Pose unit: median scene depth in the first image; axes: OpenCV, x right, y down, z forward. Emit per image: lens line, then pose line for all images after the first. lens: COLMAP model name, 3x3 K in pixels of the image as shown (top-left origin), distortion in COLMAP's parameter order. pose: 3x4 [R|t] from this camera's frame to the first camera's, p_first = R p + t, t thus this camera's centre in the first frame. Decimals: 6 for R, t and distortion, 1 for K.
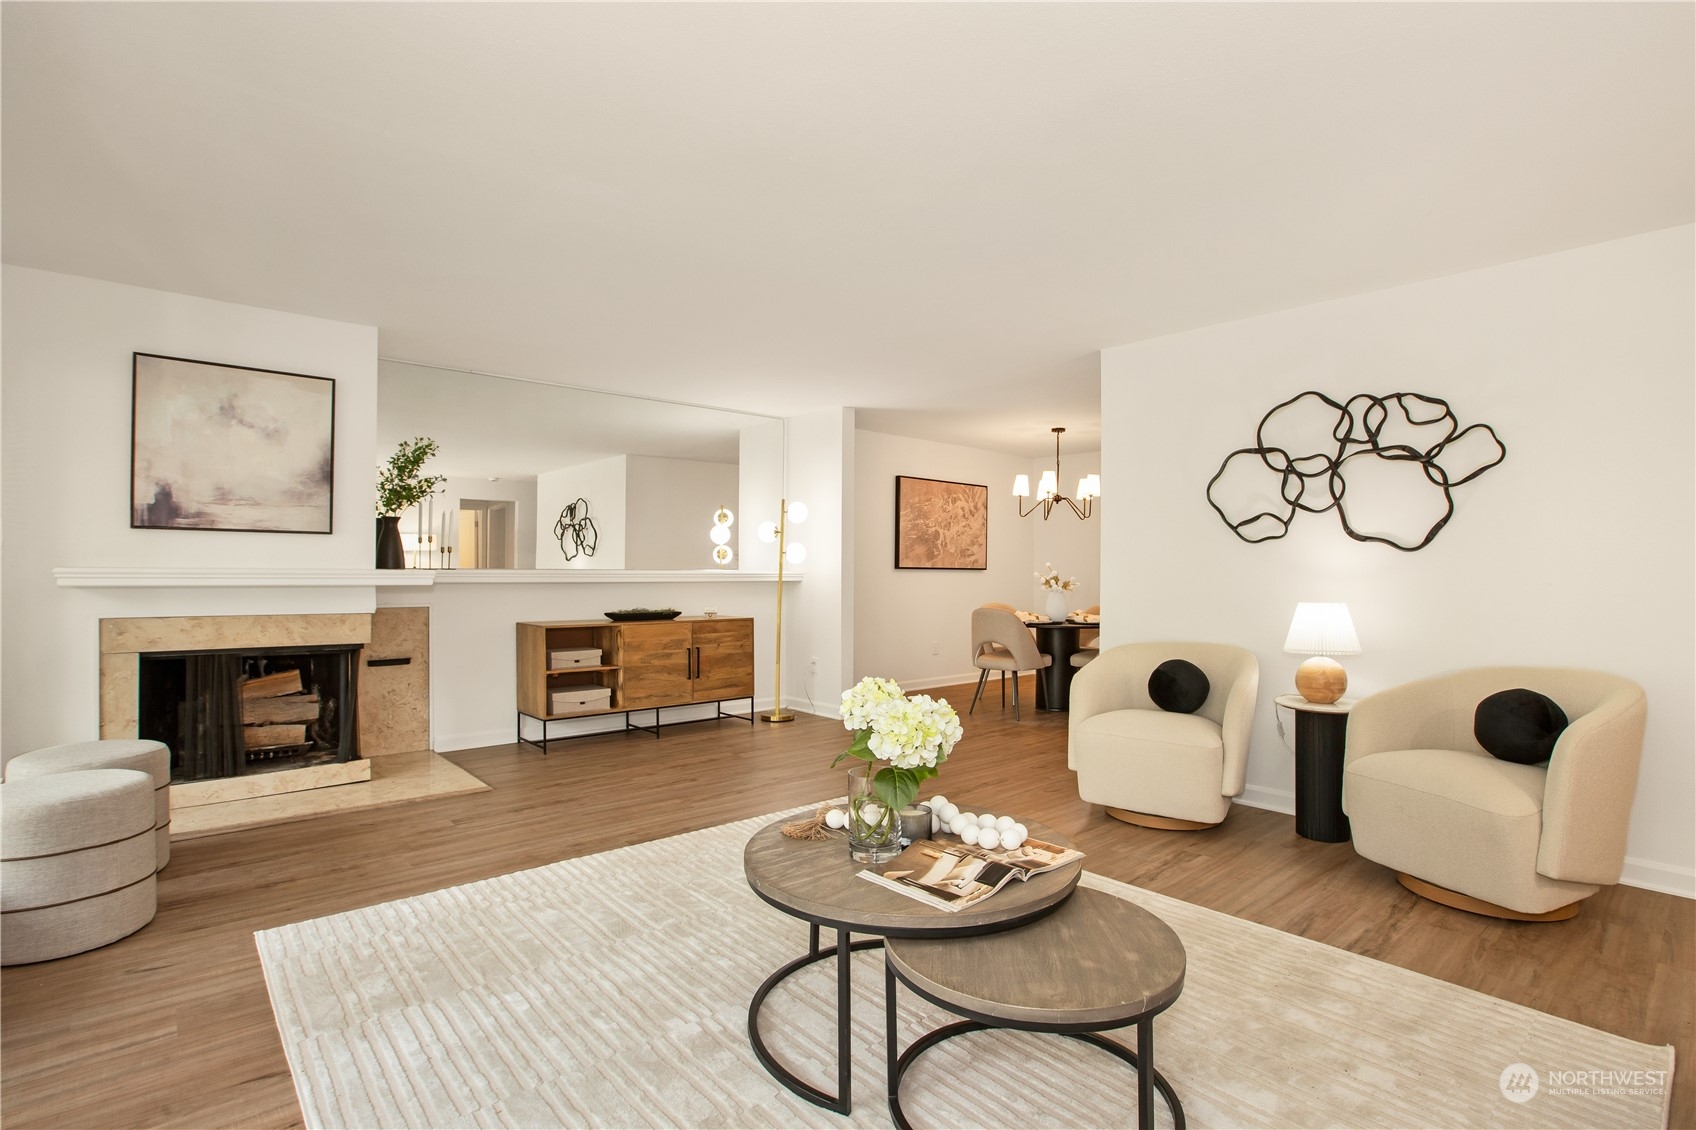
lens RADIAL K [[781.7, 0, 886.5], [0, 781.7, 559.3], [0, 0, 1]] dist [-0.050723, 0.014515]
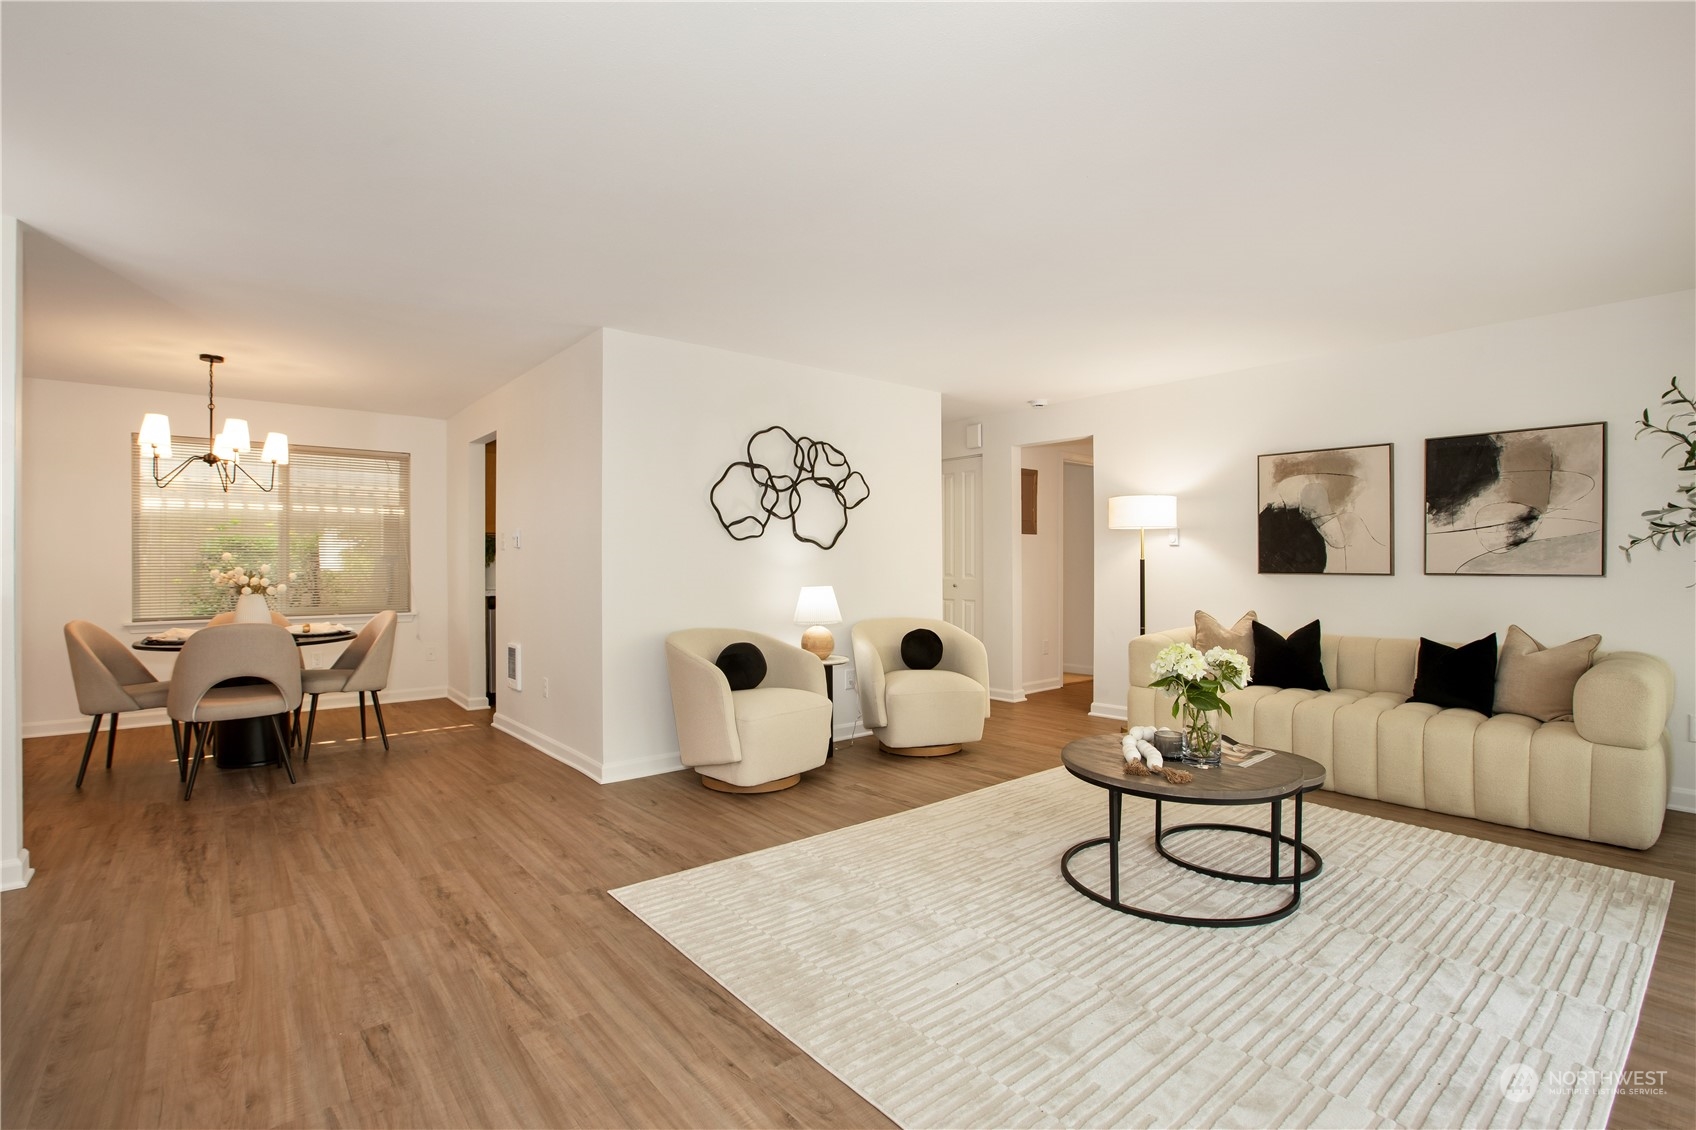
lens RADIAL K [[781.7, 0, 820.6], [0, 781.7, 562.1], [0, 0, 1]] dist [-0.050723, 0.014515]
pose [[0.096325, -0.009242, 0.995307, -0.757828], [-0.012038, 0.999873, 0.010449, -0.001825], [-0.995277, -0.012988, 0.096201, 0.793310]]
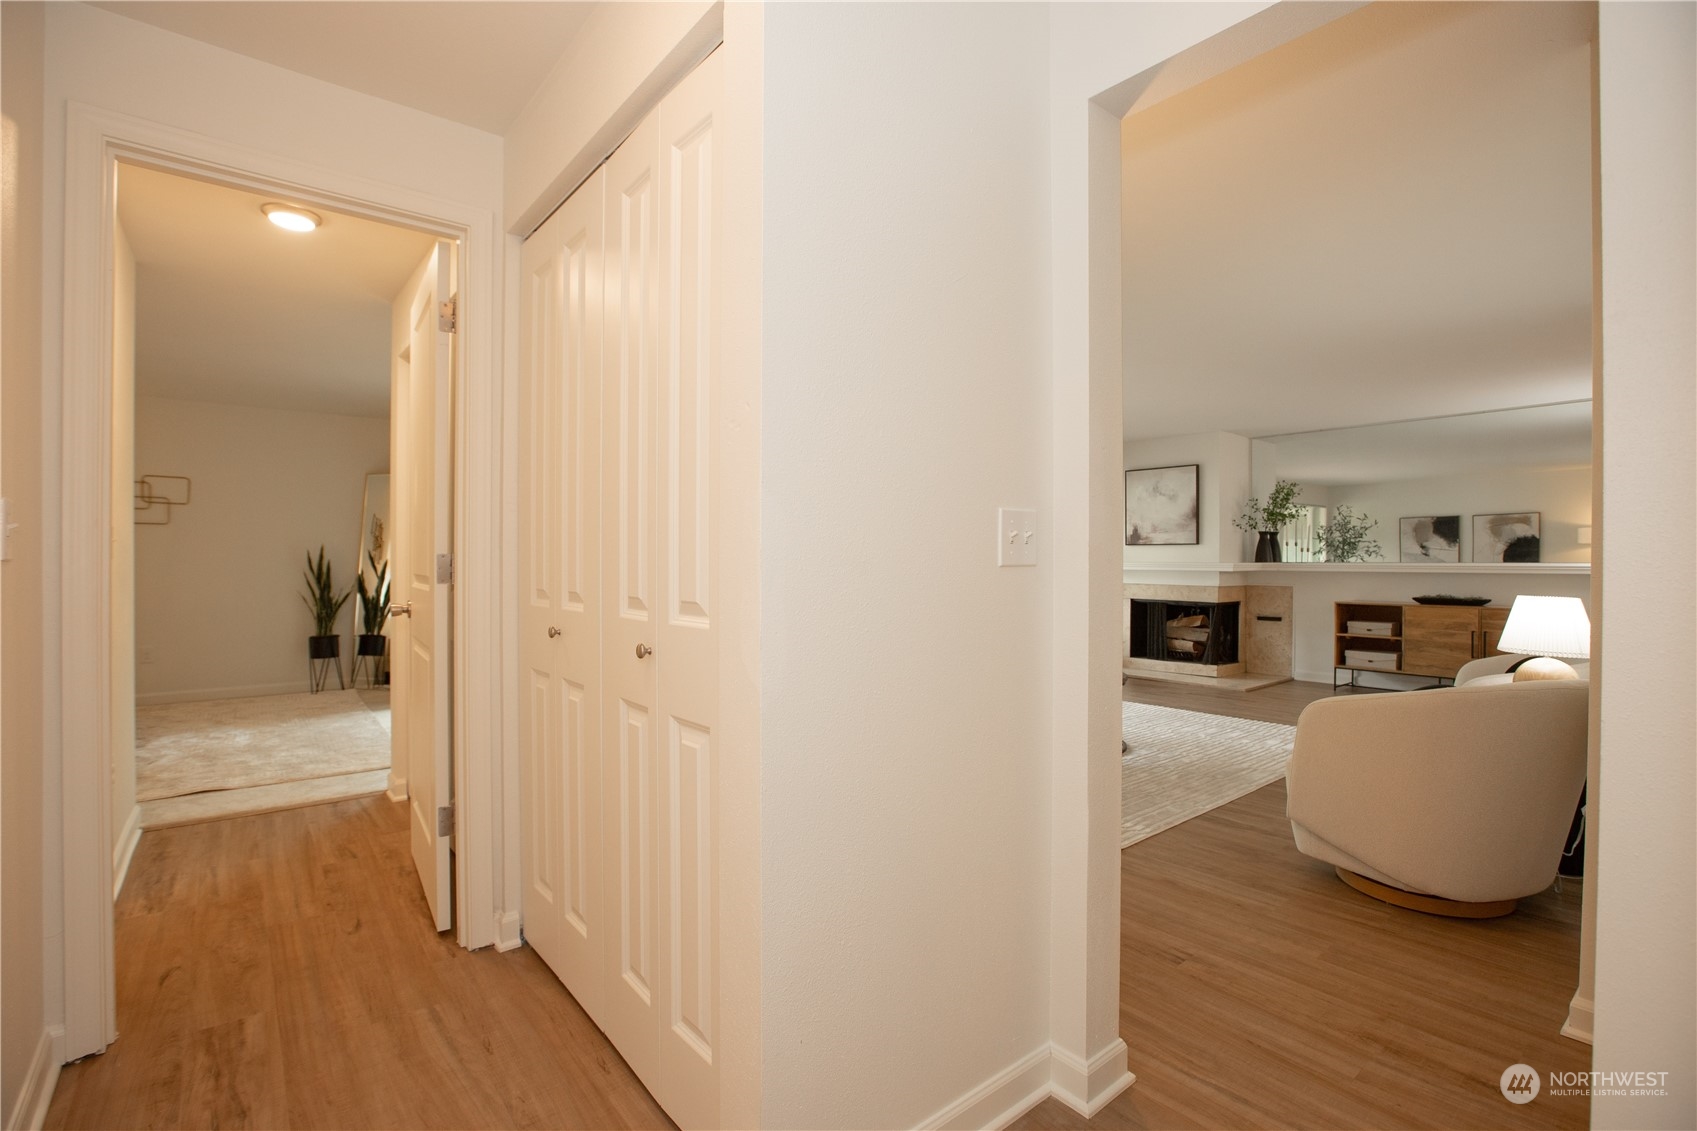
lens RADIAL K [[782.2, 0, 848.9], [0, 782.2, 565.1], [0, 0, 1]] dist [-0.050723, 0.014515]
pose [[-0.066671, -0.006352, -0.997755, 1.313653], [0.012442, 0.999897, -0.007197, 0.023467], [0.997697, -0.012894, -0.066585, 0.258467]]
